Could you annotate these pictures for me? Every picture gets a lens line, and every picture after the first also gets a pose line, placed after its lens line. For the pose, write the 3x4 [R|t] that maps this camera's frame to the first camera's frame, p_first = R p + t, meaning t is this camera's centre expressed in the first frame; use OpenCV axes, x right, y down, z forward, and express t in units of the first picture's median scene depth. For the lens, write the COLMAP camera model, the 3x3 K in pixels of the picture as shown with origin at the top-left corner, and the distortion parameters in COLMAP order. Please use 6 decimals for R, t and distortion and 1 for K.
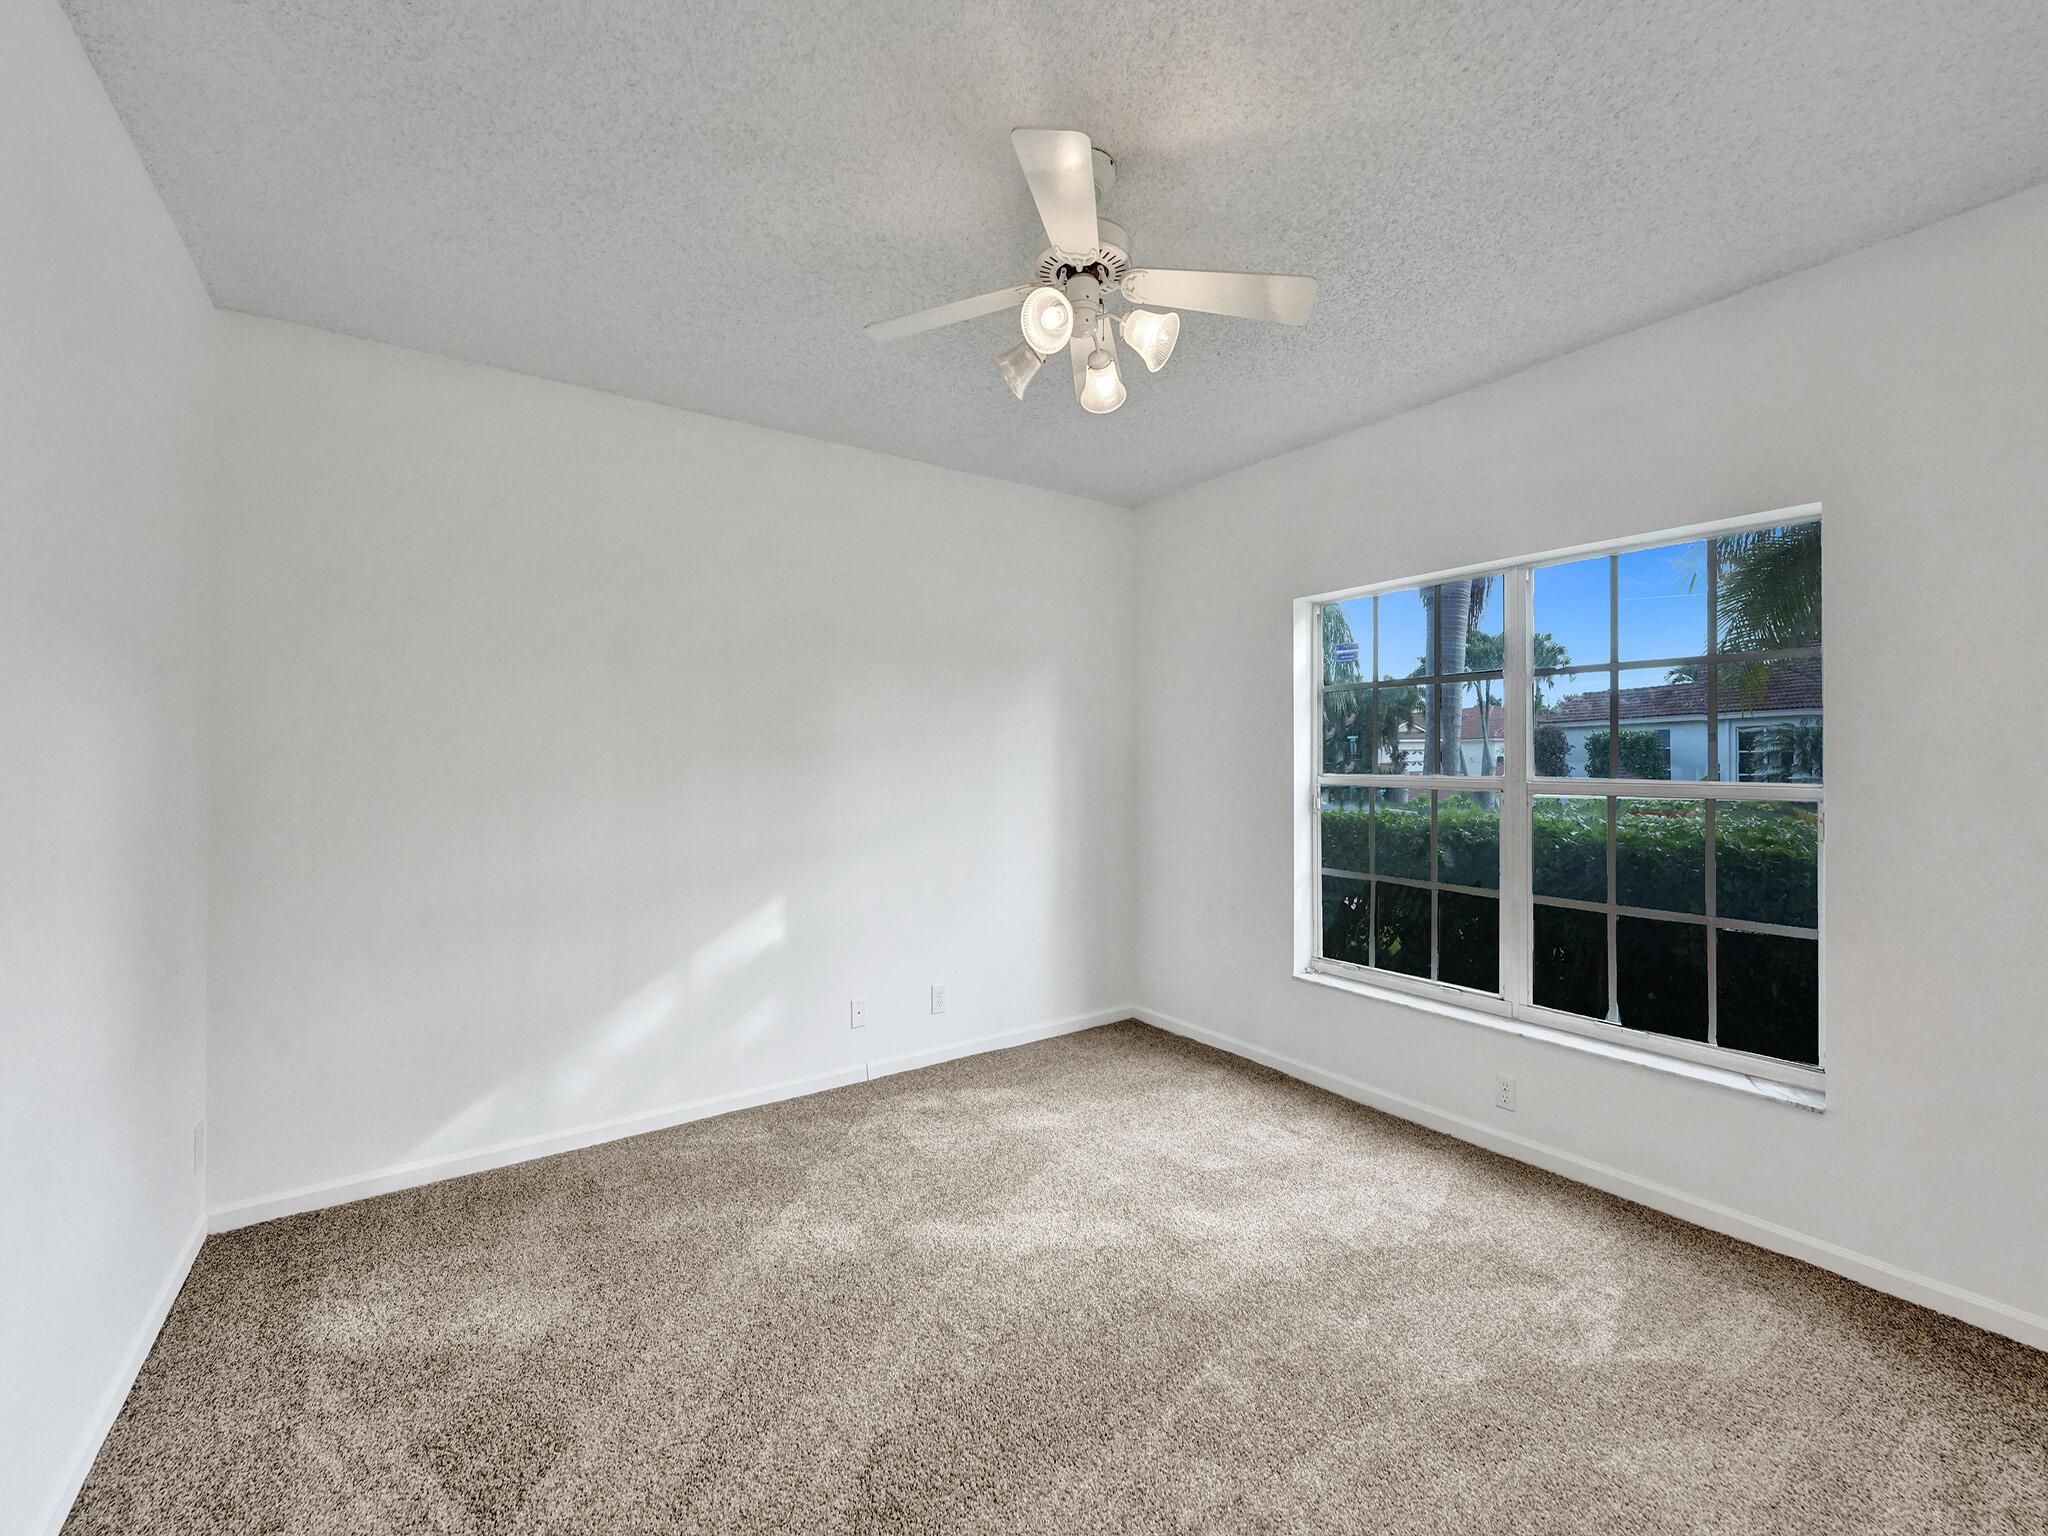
lens RADIAL K [[831.7, 0, 1018.7], [0, 831.7, 745.5], [0, 0, 1]] dist [-0.001017, -0.000322]
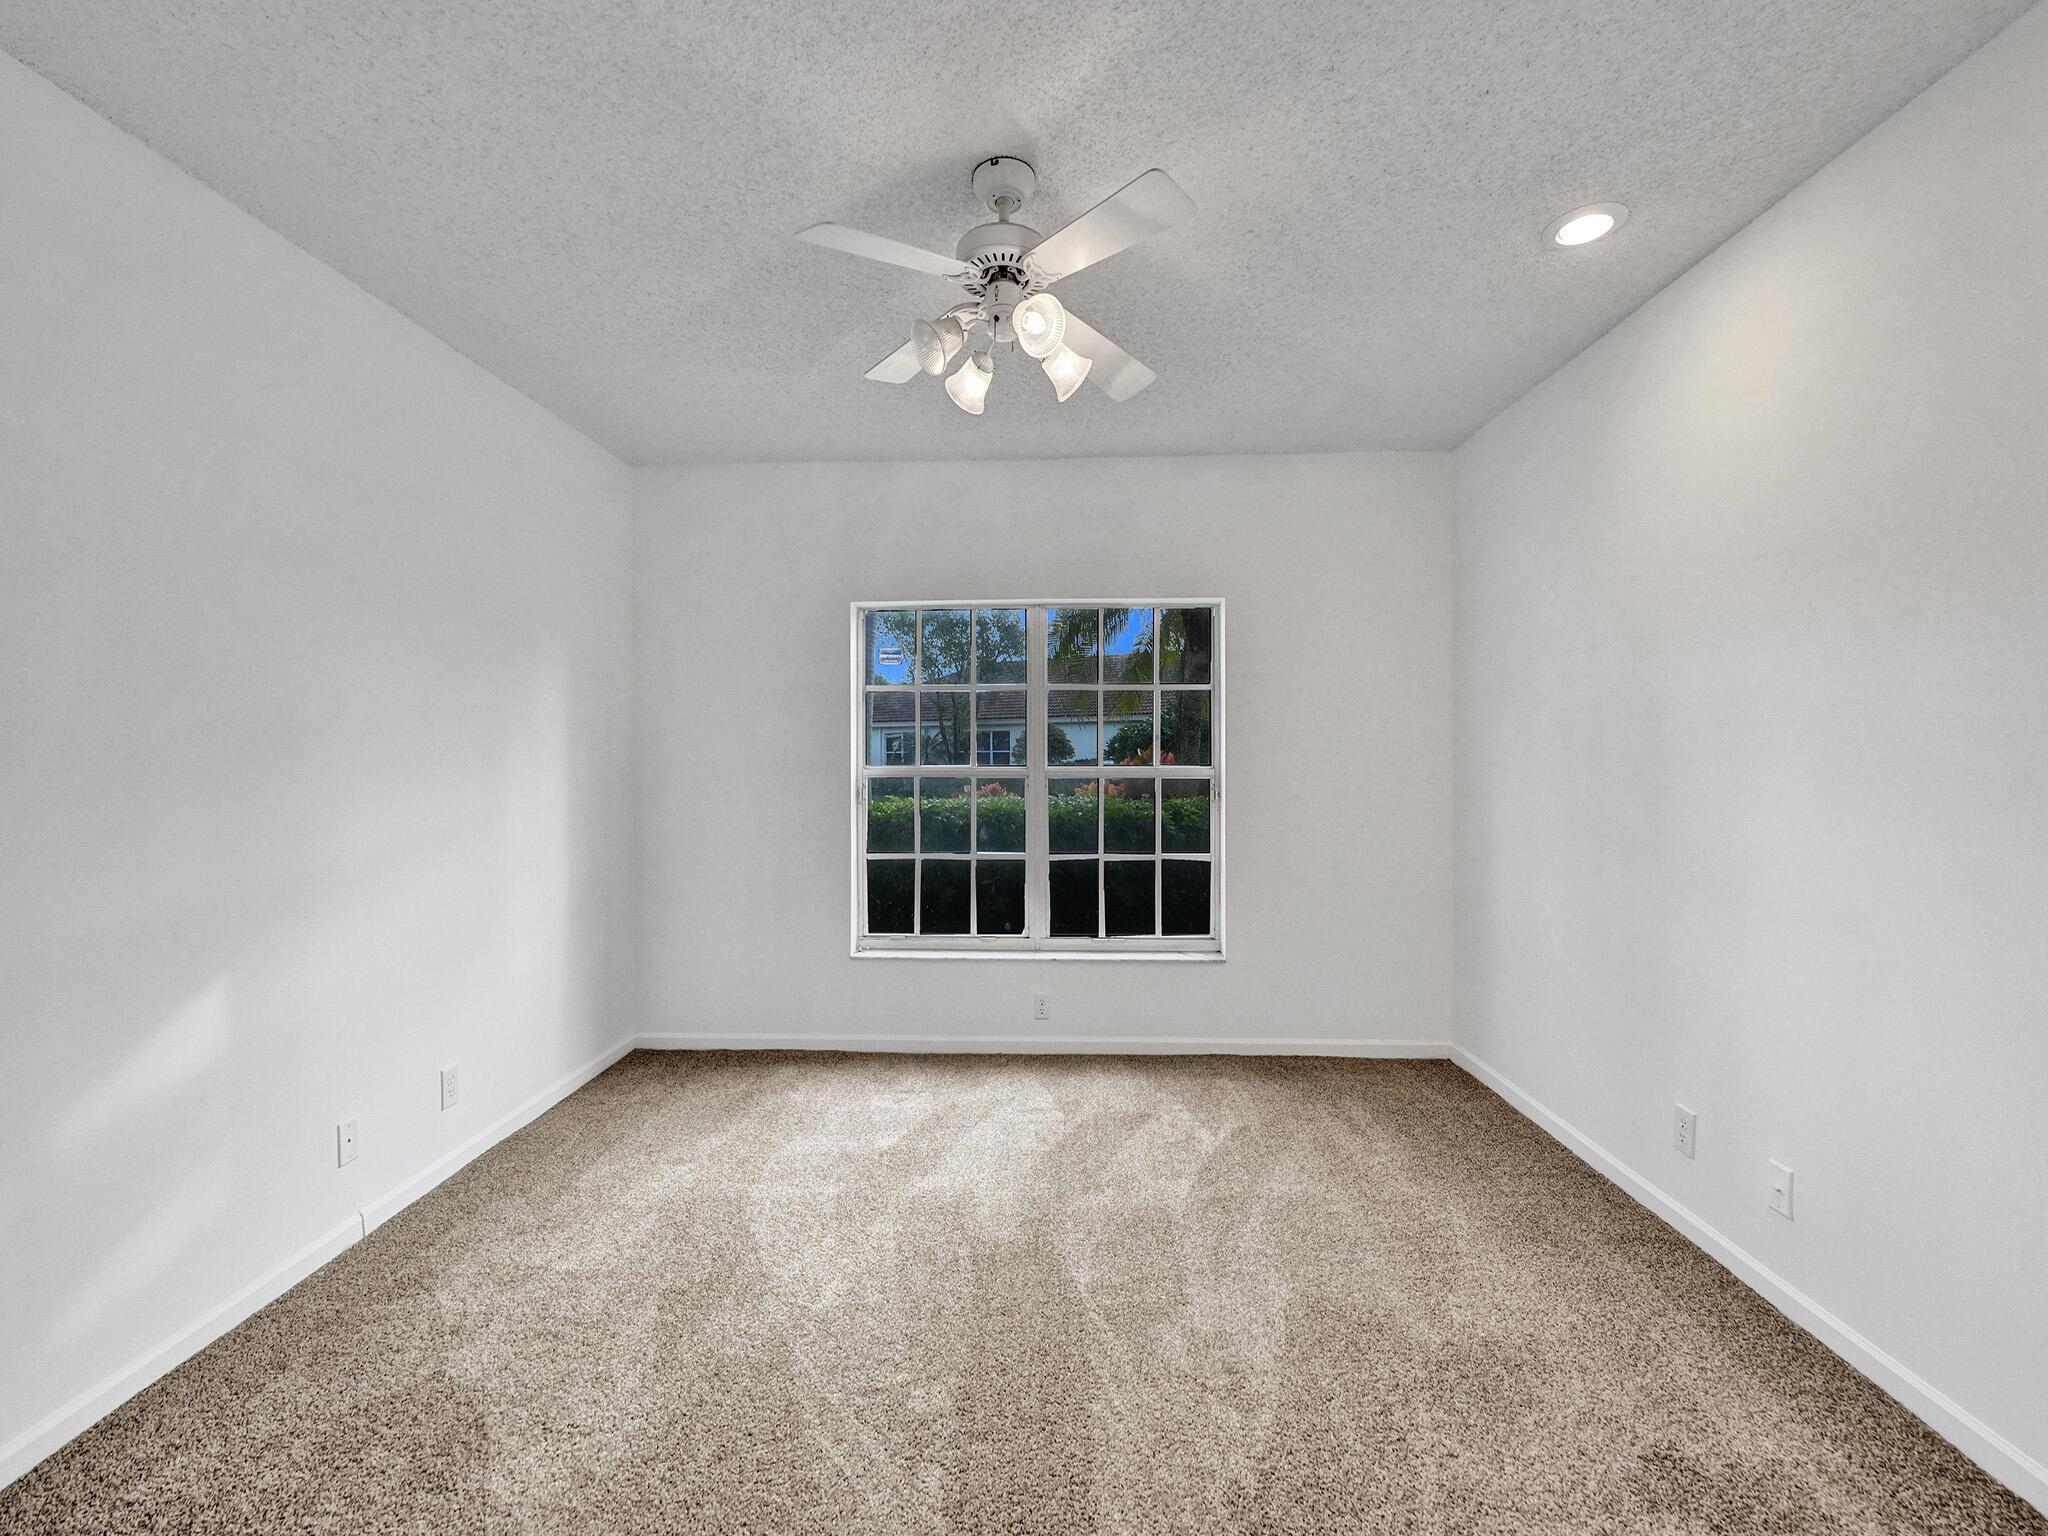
lens RADIAL K [[831.7, 0, 1018.7], [0, 831.7, 745.5], [0, 0, 1]] dist [-0.001017, -0.000322]
pose [[0.621212, 0.002463, 0.783639, -0.436745], [-0.007251, 0.999970, 0.002605, 0.004393], [-0.783609, -0.007301, 0.621211, 0.207636]]
